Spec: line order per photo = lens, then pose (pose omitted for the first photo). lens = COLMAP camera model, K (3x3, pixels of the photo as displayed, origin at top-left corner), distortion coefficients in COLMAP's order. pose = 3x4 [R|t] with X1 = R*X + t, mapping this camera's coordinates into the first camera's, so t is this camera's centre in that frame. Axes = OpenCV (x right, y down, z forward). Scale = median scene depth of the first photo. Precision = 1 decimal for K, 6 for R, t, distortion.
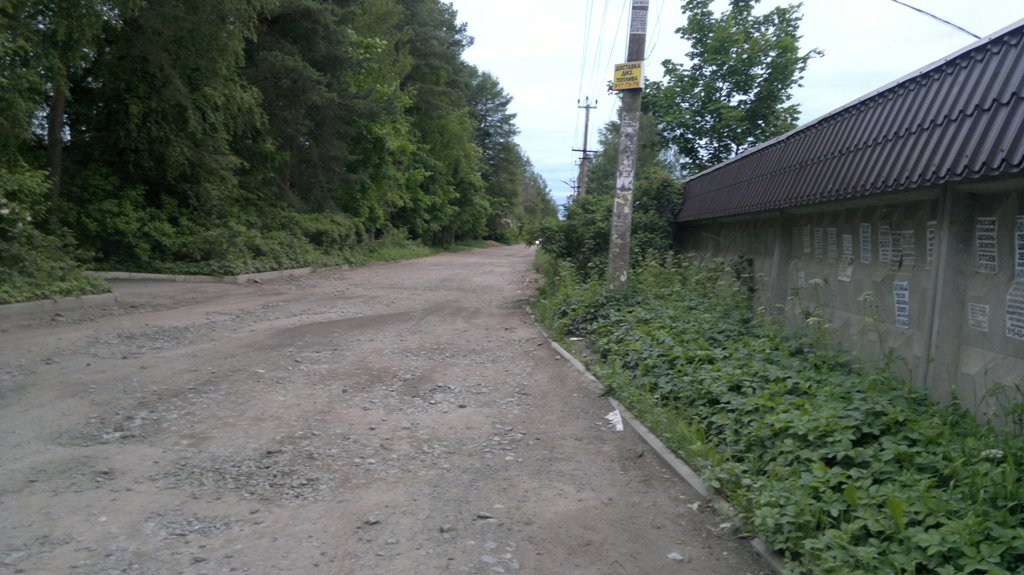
lens RADIAL K [[939.0, 0, 512.0], [0, 939.0, 287.5], [0, 0, 1]] dist [0.081535, -0.020514]
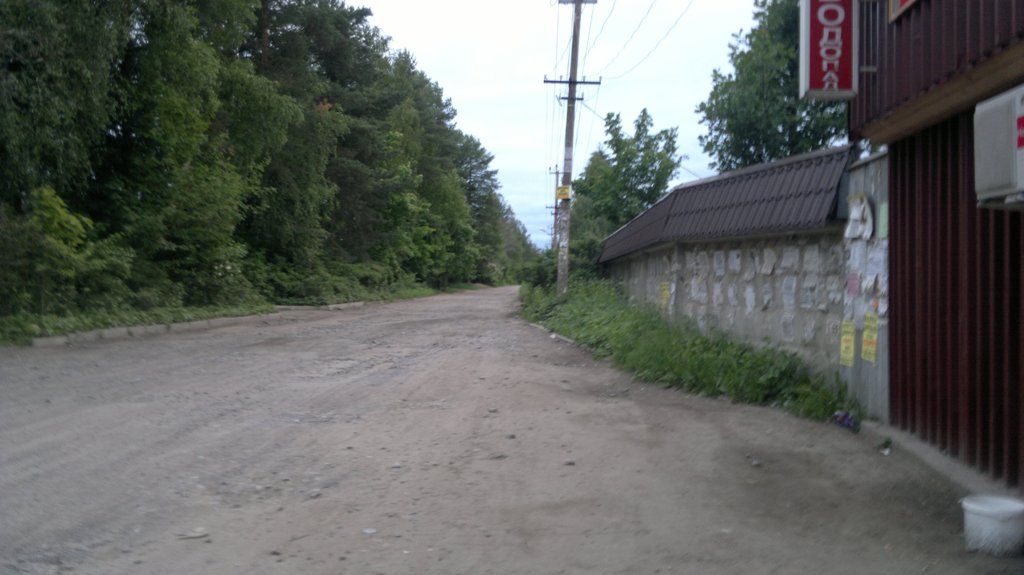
lens RADIAL K [[939.0, 0, 512.0], [0, 939.0, 287.5], [0, 0, 1]] dist [0.081535, -0.020514]
pose [[0.999372, -0.030077, 0.018729, -0.011996], [0.030920, 0.998440, -0.046498, 0.026947], [-0.017302, 0.047048, 0.998743, -0.376850]]
